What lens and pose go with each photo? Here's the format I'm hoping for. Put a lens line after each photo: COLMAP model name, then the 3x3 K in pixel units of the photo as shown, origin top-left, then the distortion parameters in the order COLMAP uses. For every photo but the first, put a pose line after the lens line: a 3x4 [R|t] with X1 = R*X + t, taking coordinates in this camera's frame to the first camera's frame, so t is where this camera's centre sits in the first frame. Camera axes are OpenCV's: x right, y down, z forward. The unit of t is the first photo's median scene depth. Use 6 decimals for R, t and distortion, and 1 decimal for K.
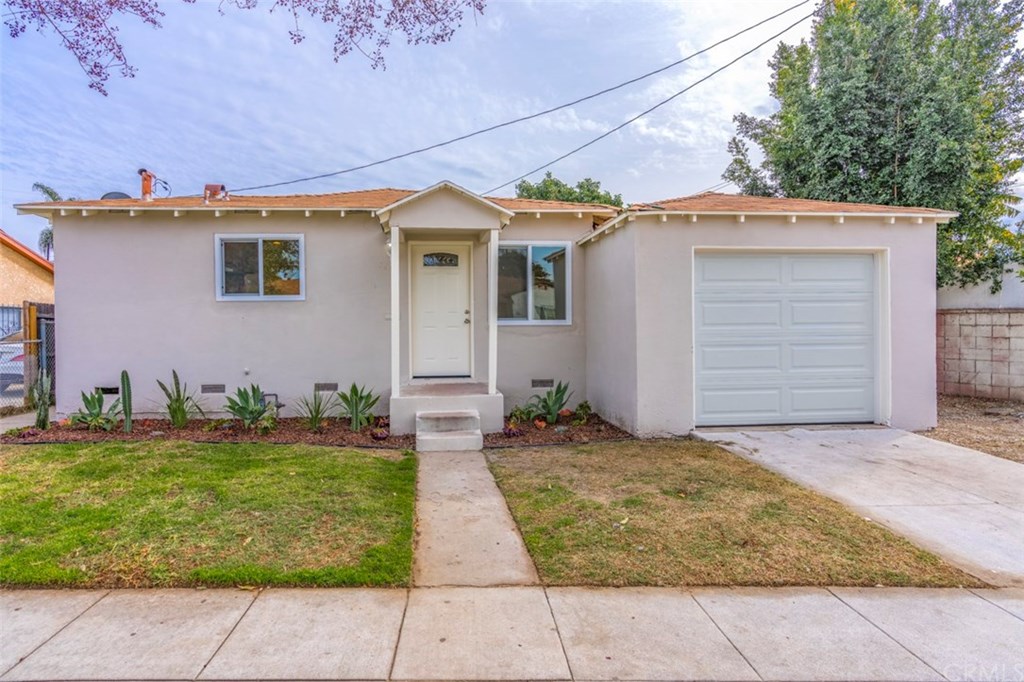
lens RADIAL K [[504.9, 0, 497.9], [0, 504.9, 336.1], [0, 0, 1]] dist [-0.002608, 0.001215]
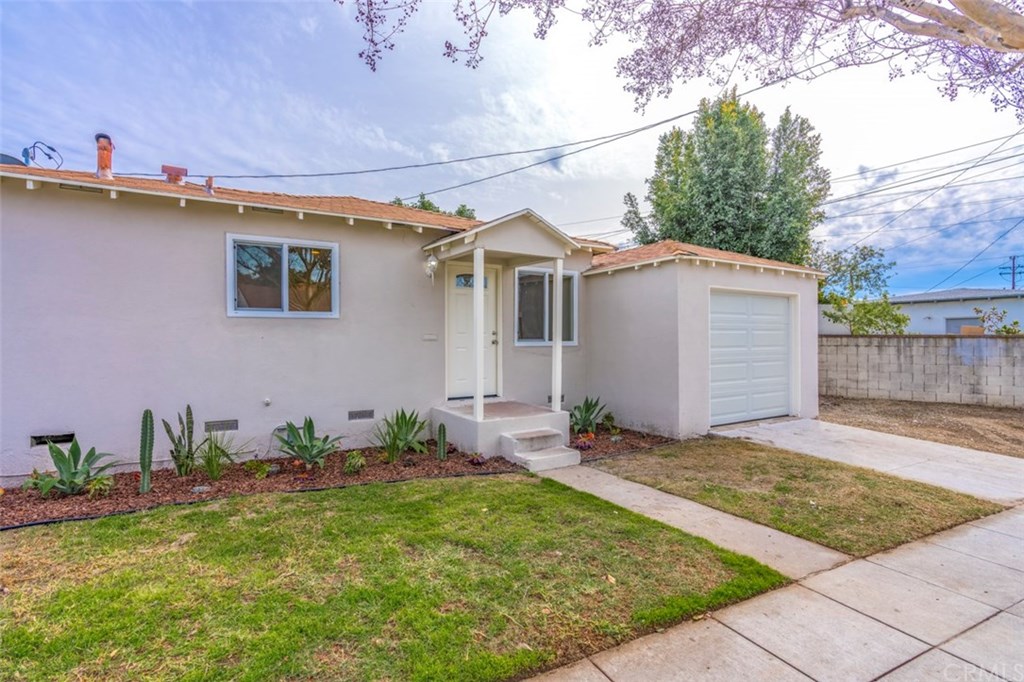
lens RADIAL K [[480.5, 0, 509.9], [0, 480.5, 344.3], [0, 0, 1]] dist [-0.003774, 0.001305]
pose [[0.897254, 0.001263, 0.441513, -0.566718], [0.002517, 0.999965, -0.007976, -0.020695], [-0.441508, 0.008267, 0.897219, 0.131094]]
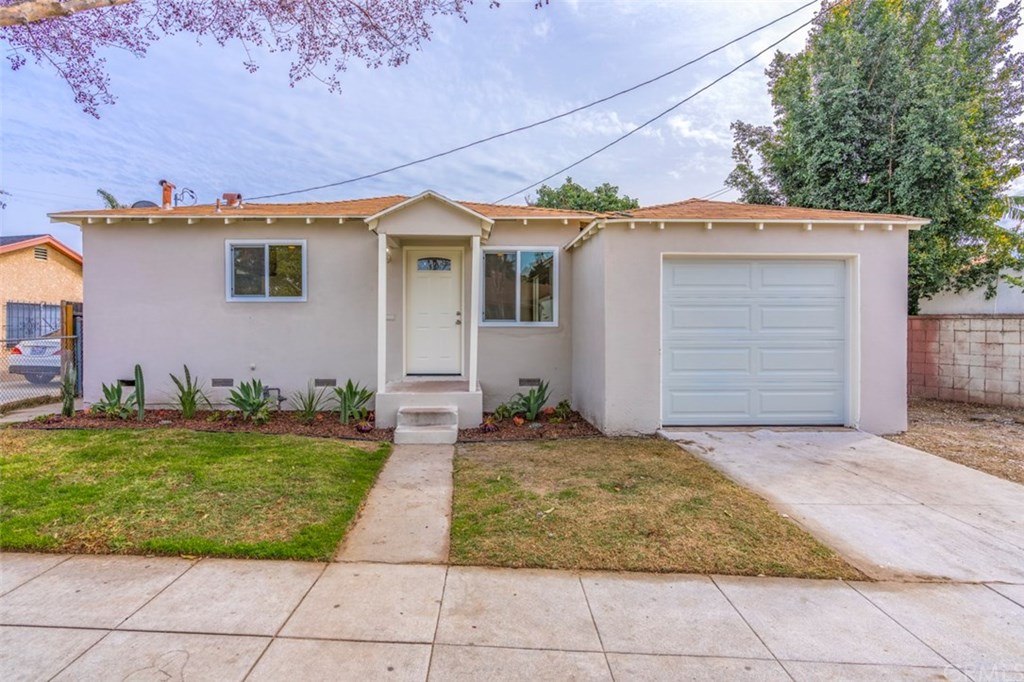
lens RADIAL K [[494.4, 0, 511.0], [0, 494.4, 336.4], [0, 0, 1]] dist [-0.003952, 0.001093]
pose [[0.998600, 0.010436, -0.051855, 0.124745], [-0.010411, 0.999946, 0.000766, -0.002622], [0.051860, -0.000225, 0.998654, -0.031508]]
